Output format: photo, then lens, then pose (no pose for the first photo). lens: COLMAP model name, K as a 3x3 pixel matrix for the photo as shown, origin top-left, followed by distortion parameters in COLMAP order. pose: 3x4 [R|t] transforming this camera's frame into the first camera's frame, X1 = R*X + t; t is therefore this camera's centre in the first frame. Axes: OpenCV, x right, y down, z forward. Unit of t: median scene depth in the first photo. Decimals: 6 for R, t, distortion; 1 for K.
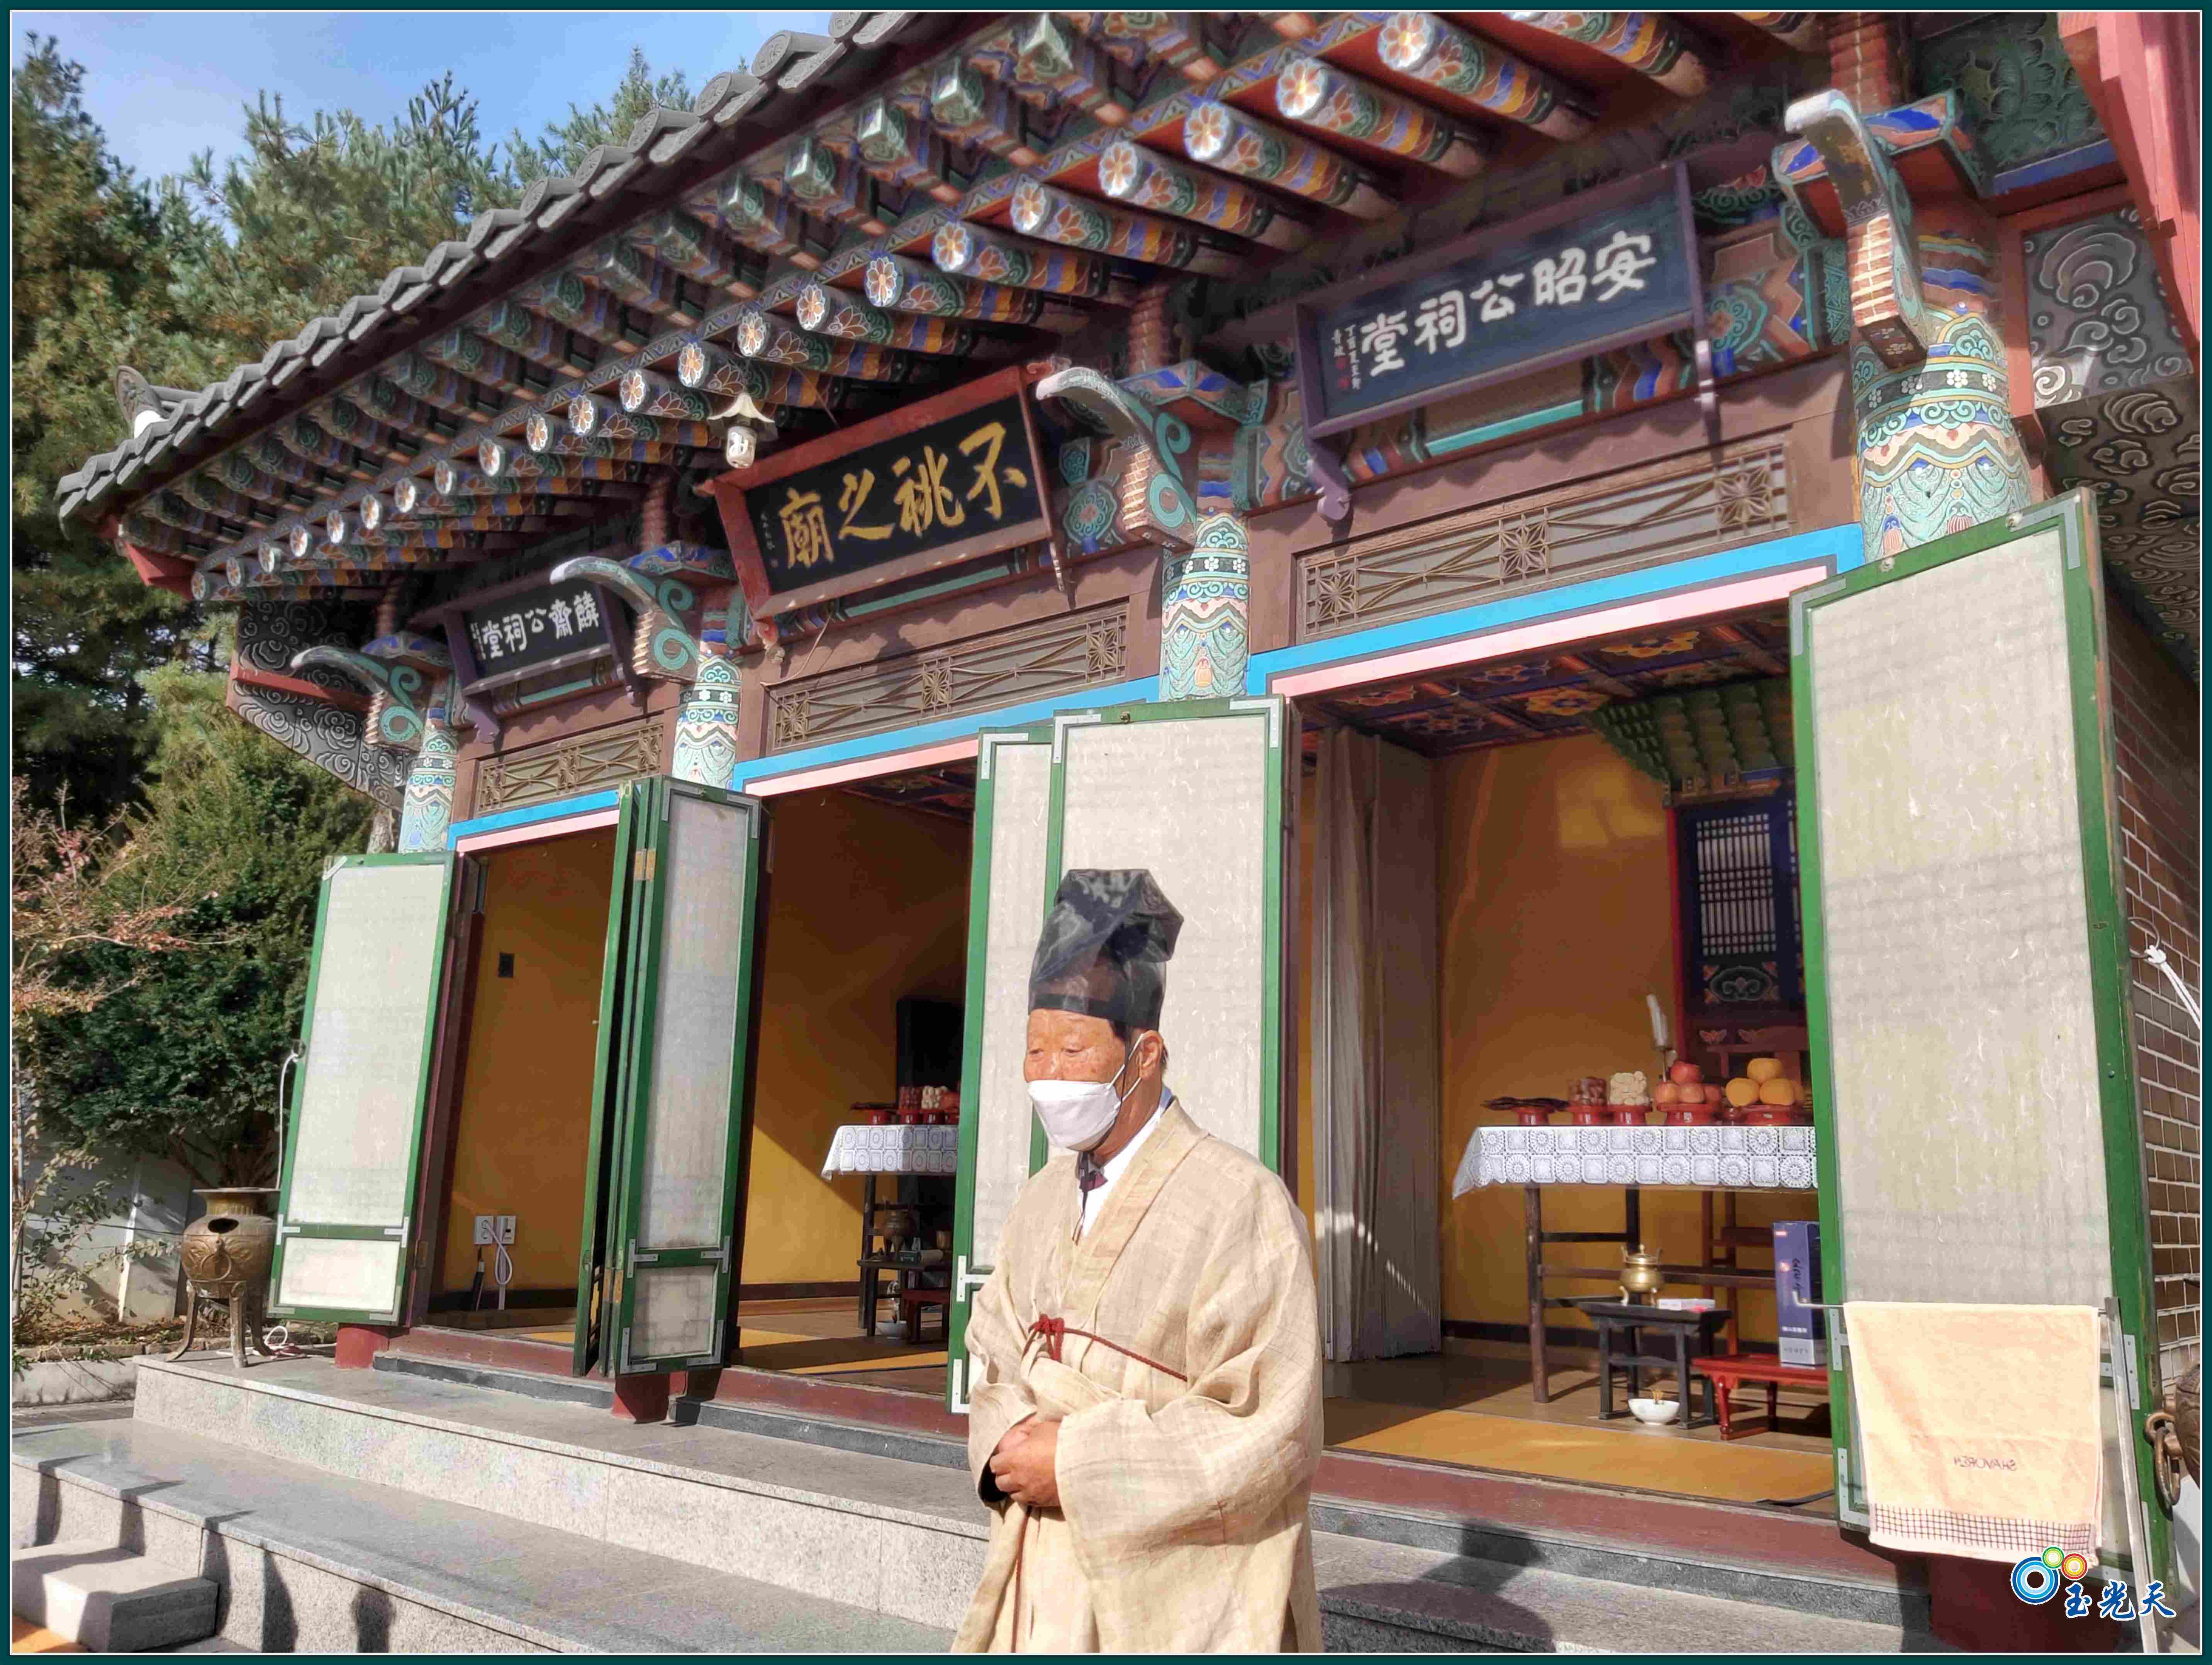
lens RADIAL K [[1721.4, 0, 1115.2], [0, 1721.4, 835.7], [0, 0, 1]] dist [0.050418, -0.102603]
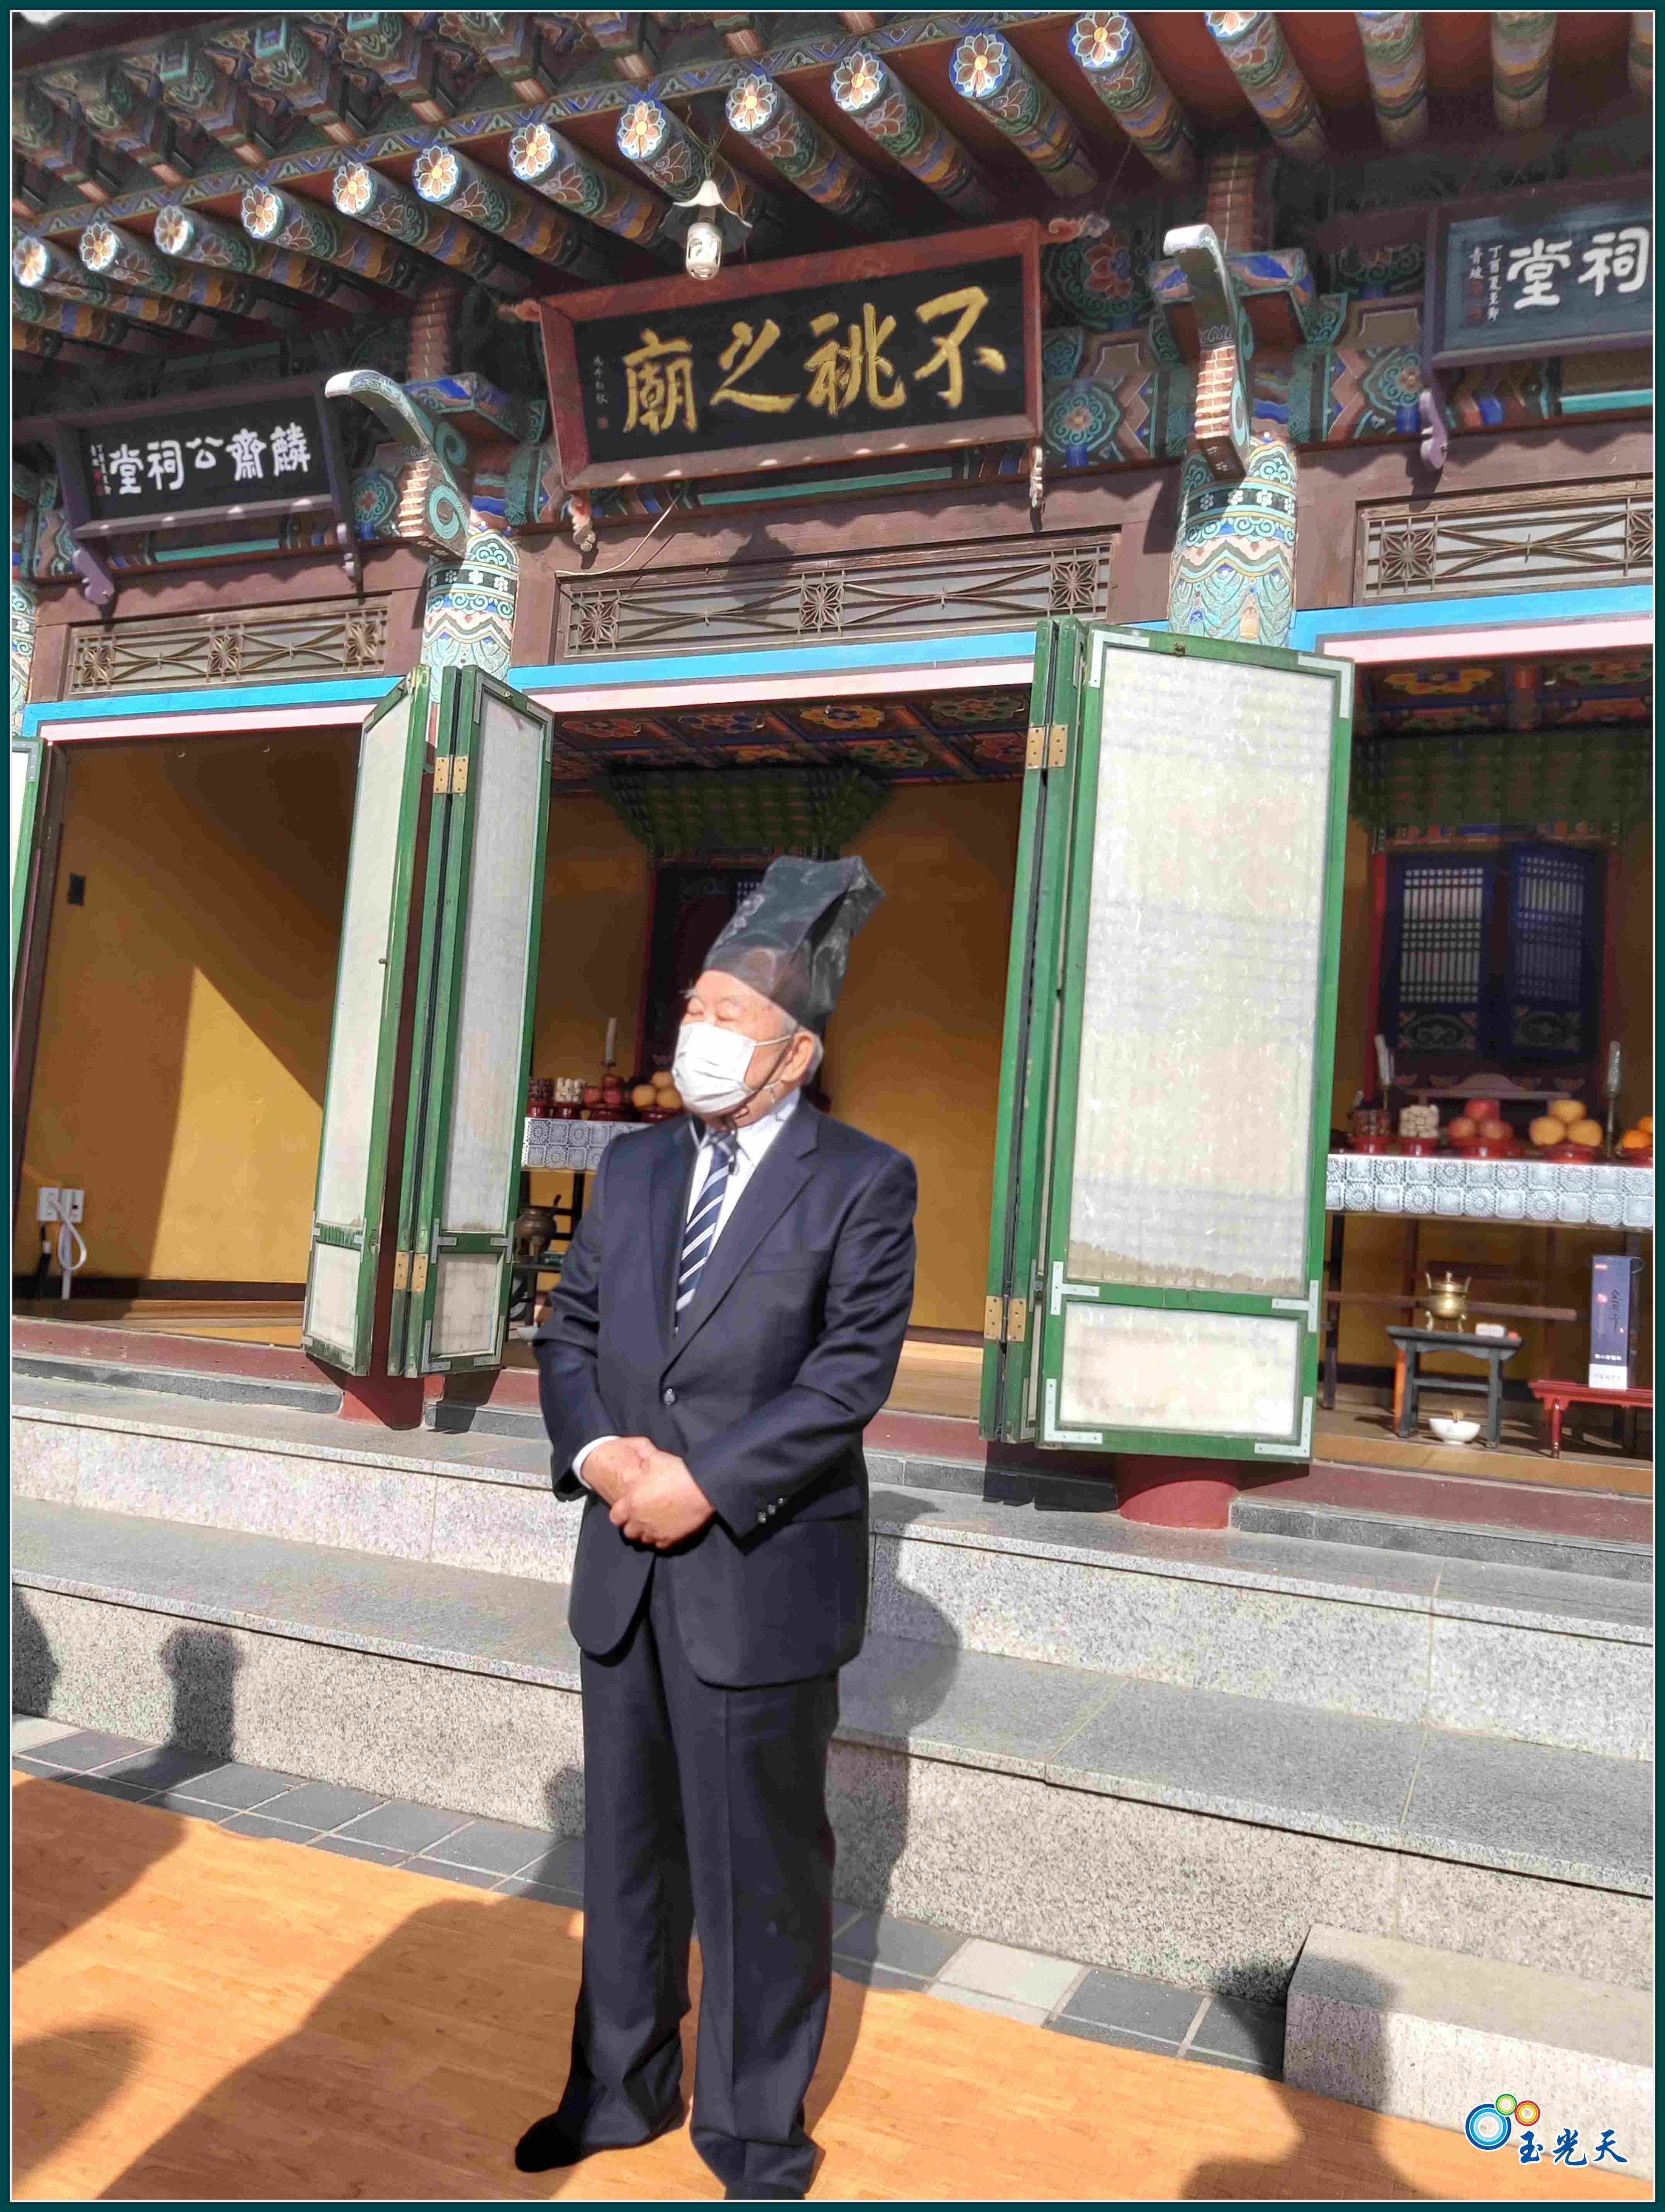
lens RADIAL K [[1721.4, 0, 826.9], [0, 1721.4, 1117.4], [0, 0, 1]] dist [0.050418, -0.102603]
pose [[0.953491, 0.066130, 0.294076, -0.370085], [-0.106249, 0.986753, 0.122599, 0.064942], [-0.282073, -0.148142, 0.947886, 0.167019]]
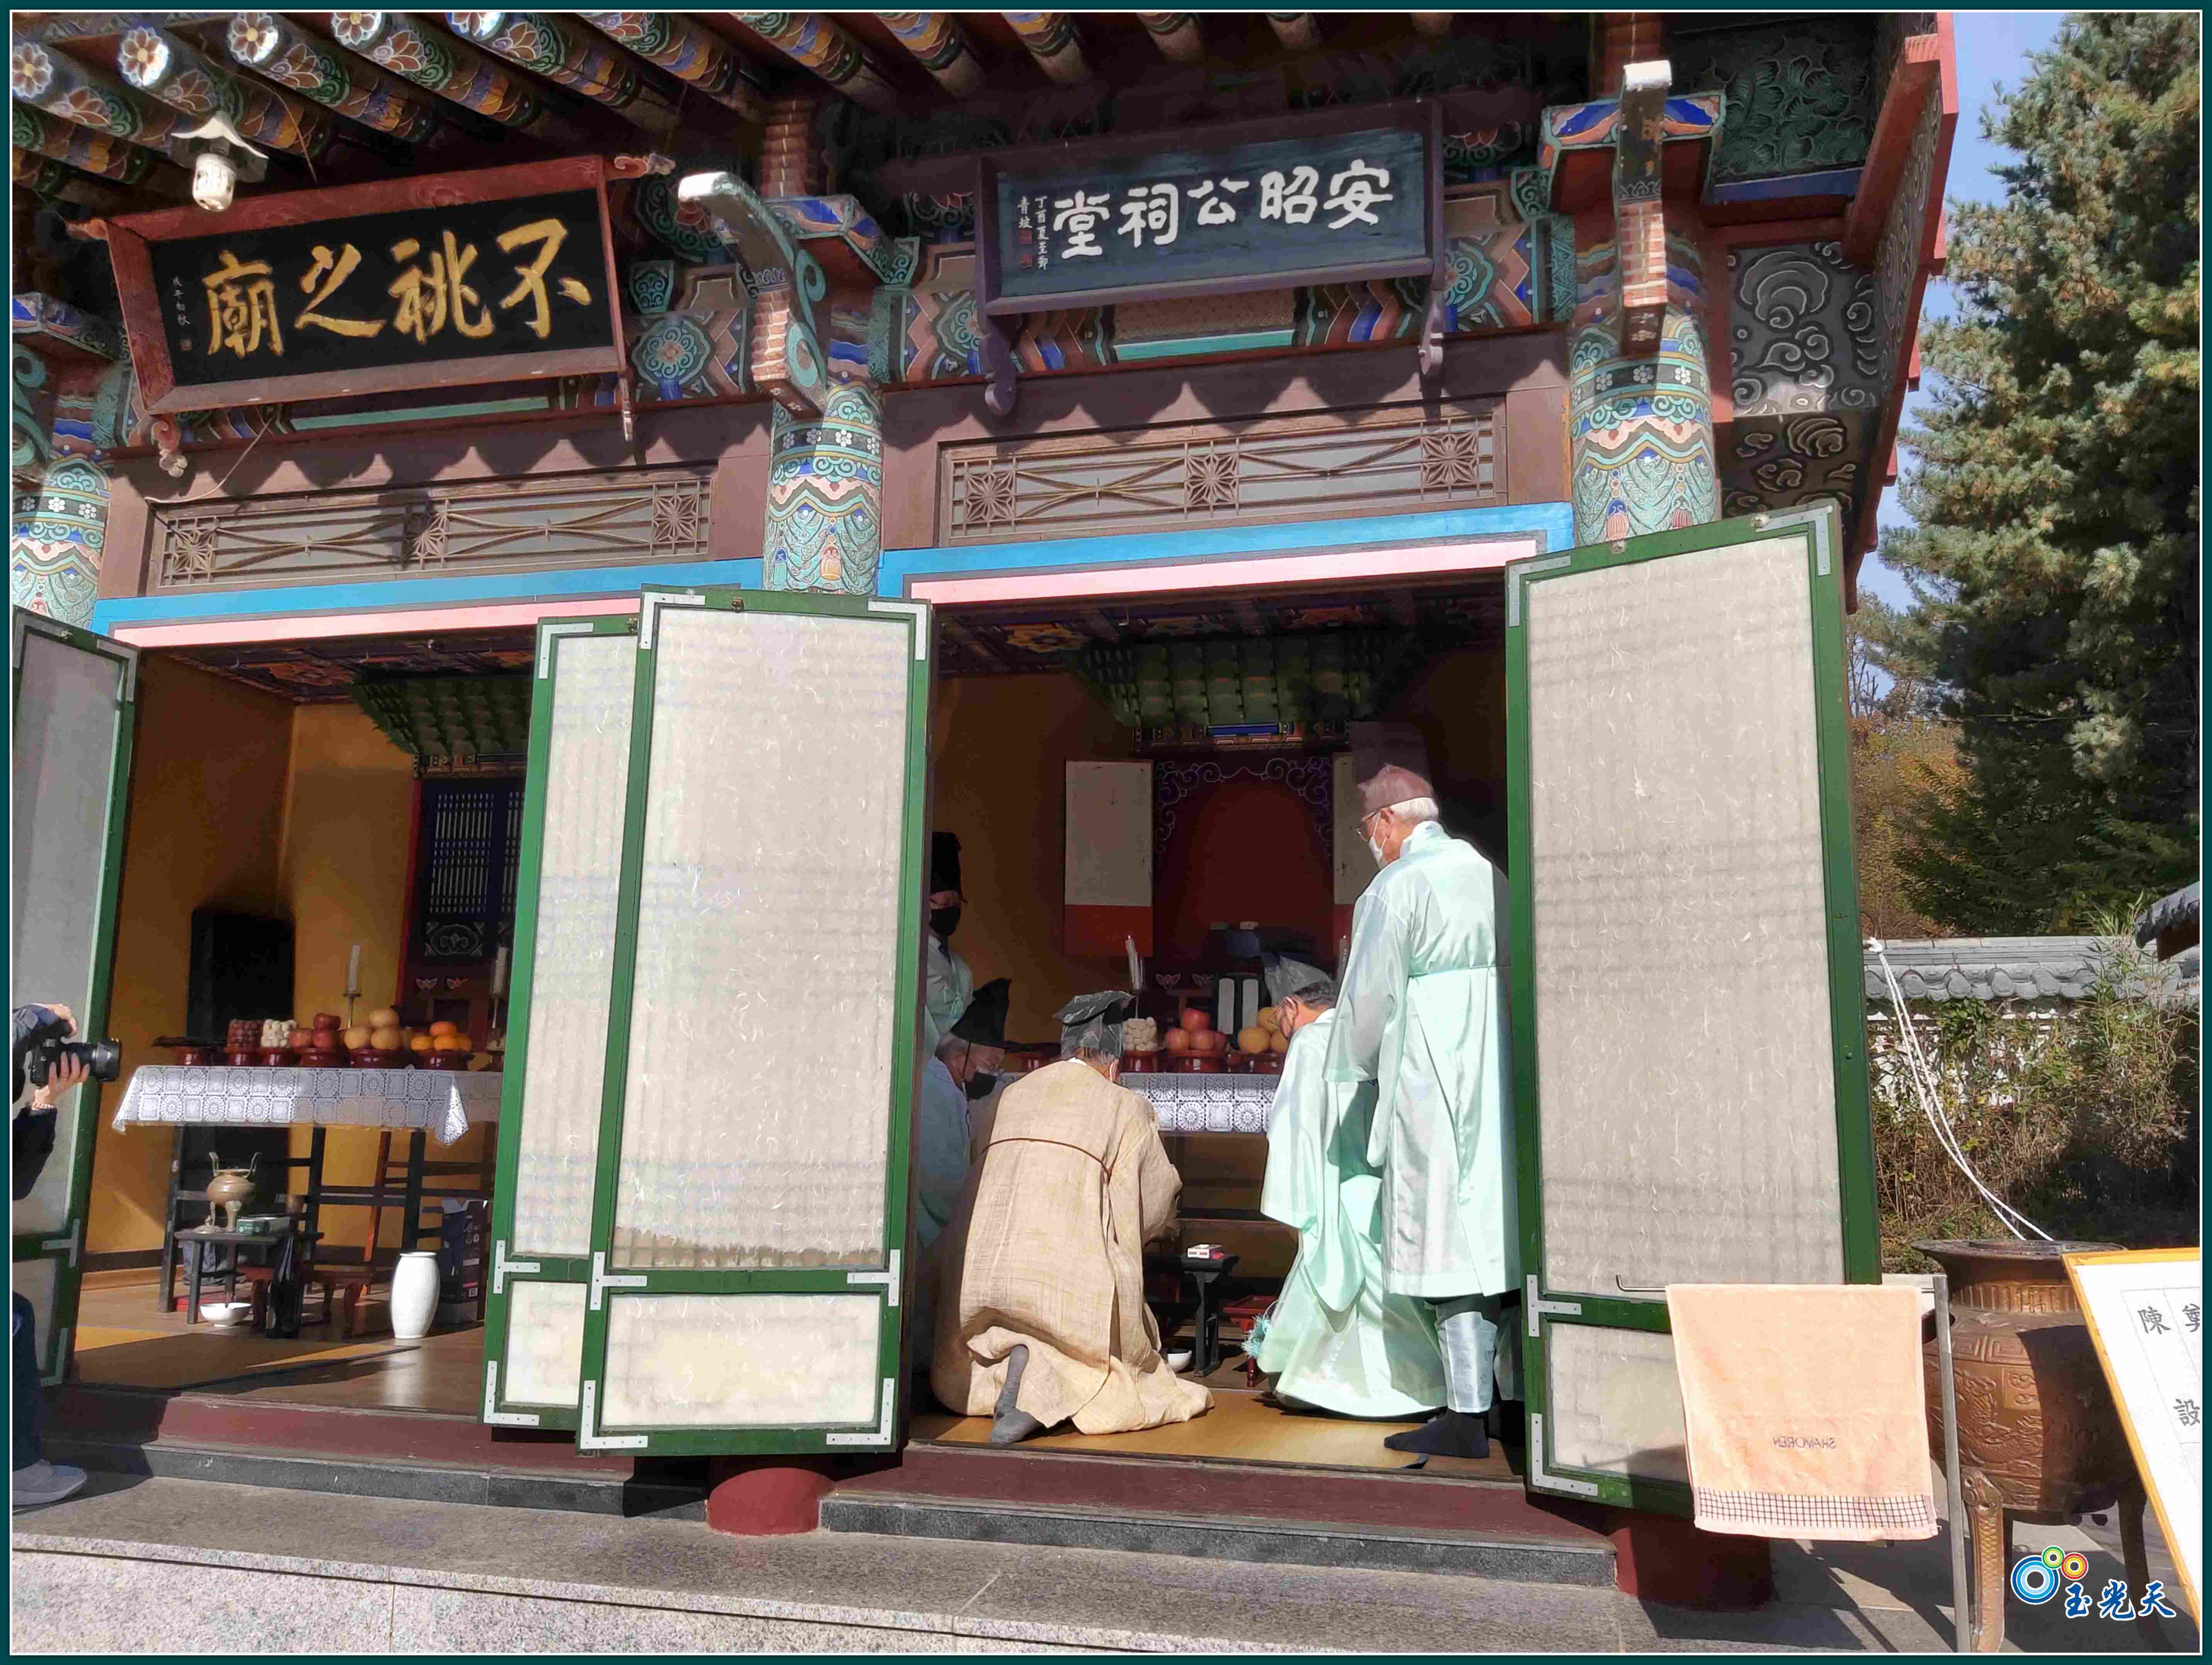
lens RADIAL K [[1721.4, 0, 1120.1], [0, 1721.4, 827.4], [0, 0, 1]] dist [0.050418, -0.102603]
pose [[0.897094, 0.062448, 0.437403, -0.173707], [-0.080474, 0.996496, 0.022778, 0.005511], [-0.434448, -0.055634, 0.898977, 0.140576]]
